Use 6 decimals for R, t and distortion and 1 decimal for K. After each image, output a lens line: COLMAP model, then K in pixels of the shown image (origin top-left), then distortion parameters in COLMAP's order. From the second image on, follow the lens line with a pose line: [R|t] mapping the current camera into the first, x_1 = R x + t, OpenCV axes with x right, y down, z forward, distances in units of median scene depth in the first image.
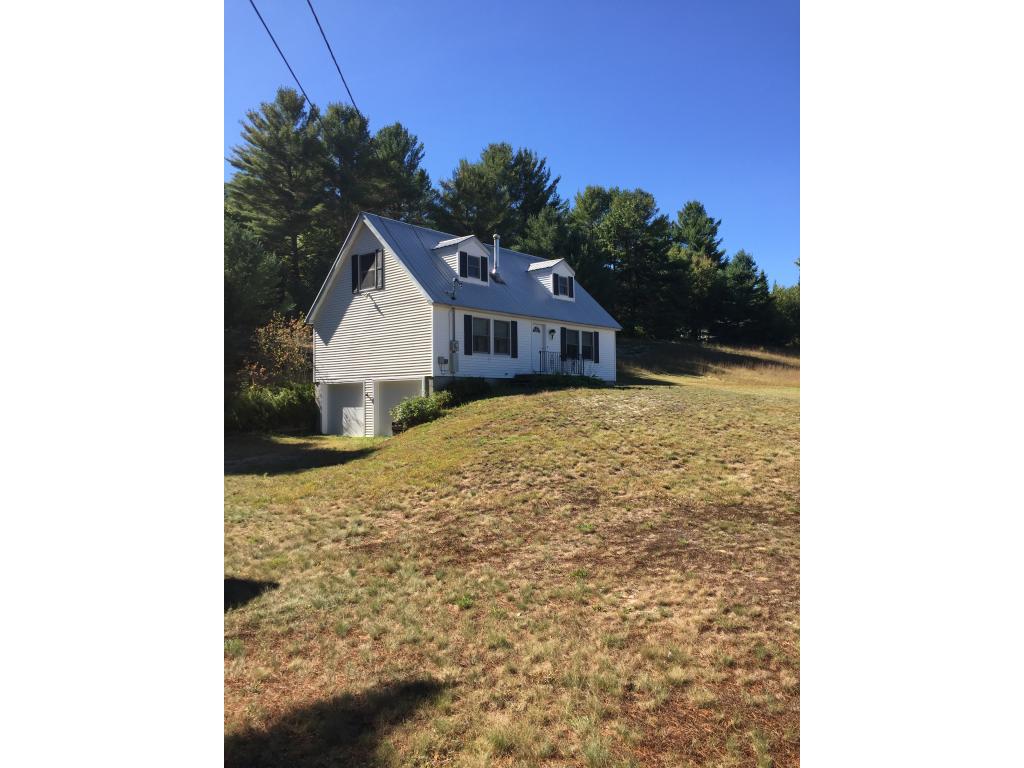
lens RADIAL K [[642.4, 0, 511.7], [0, 642.4, 383.2], [0, 0, 1]] dist [0.013323, -0.000574]
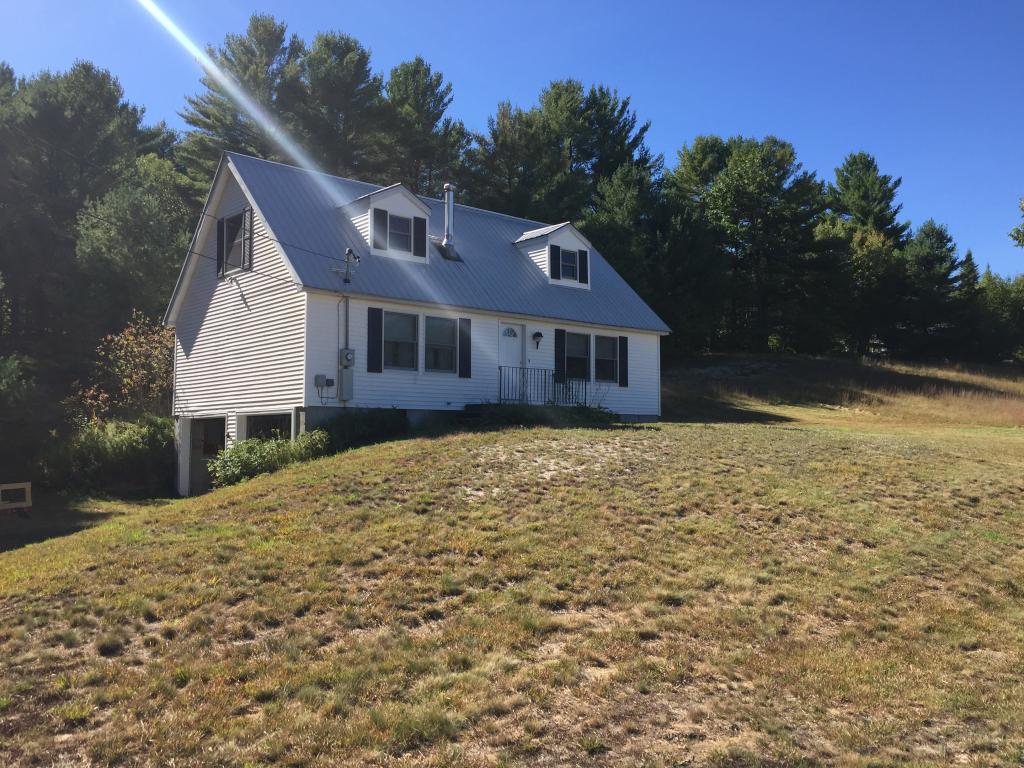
lens RADIAL K [[856.0, 0, 508.7], [0, 856.0, 384.9], [0, 0, 1]] dist [0.052815, -0.077981]
pose [[0.990036, -0.000869, -0.140813, 0.070537], [-0.004361, 0.999312, -0.036827, -0.000776], [0.140748, 0.037074, 0.989351, 0.080420]]
